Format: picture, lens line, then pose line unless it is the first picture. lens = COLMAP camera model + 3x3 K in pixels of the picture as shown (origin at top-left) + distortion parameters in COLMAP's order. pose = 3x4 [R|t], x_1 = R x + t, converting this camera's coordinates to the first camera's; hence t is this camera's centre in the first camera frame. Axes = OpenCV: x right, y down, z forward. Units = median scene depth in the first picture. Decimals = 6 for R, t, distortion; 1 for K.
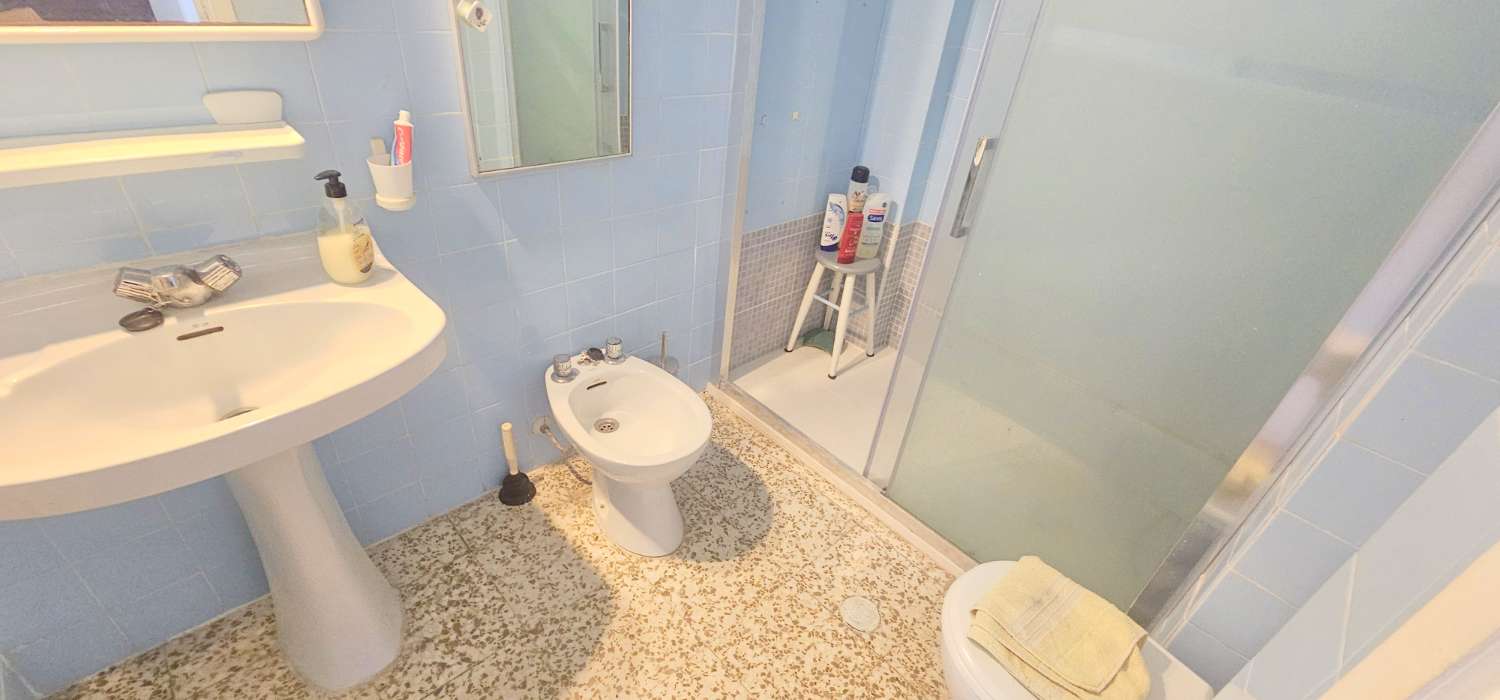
lens RADIAL K [[624.2, 0, 748.6], [0, 624.2, 354.6], [0, 0, 1]] dist [-0.001083, 0.000130]
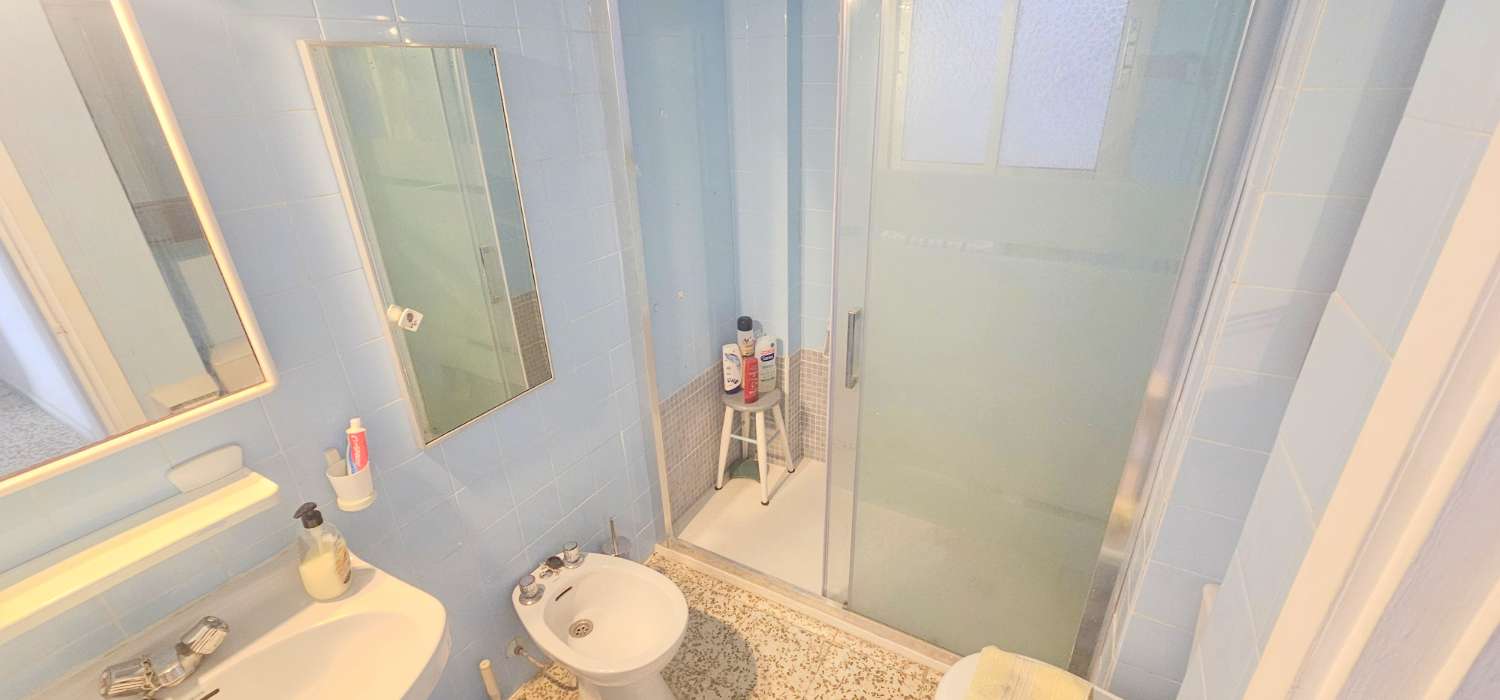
lens RADIAL K [[624.2, 0, 748.6], [0, 624.2, 354.6], [0, 0, 1]] dist [-0.001083, 0.000130]
pose [[0.952863, -0.234048, 0.193064, -0.047318], [0.257979, 0.959918, -0.109560, -0.113246], [-0.159683, 0.154202, 0.975050, -0.098668]]
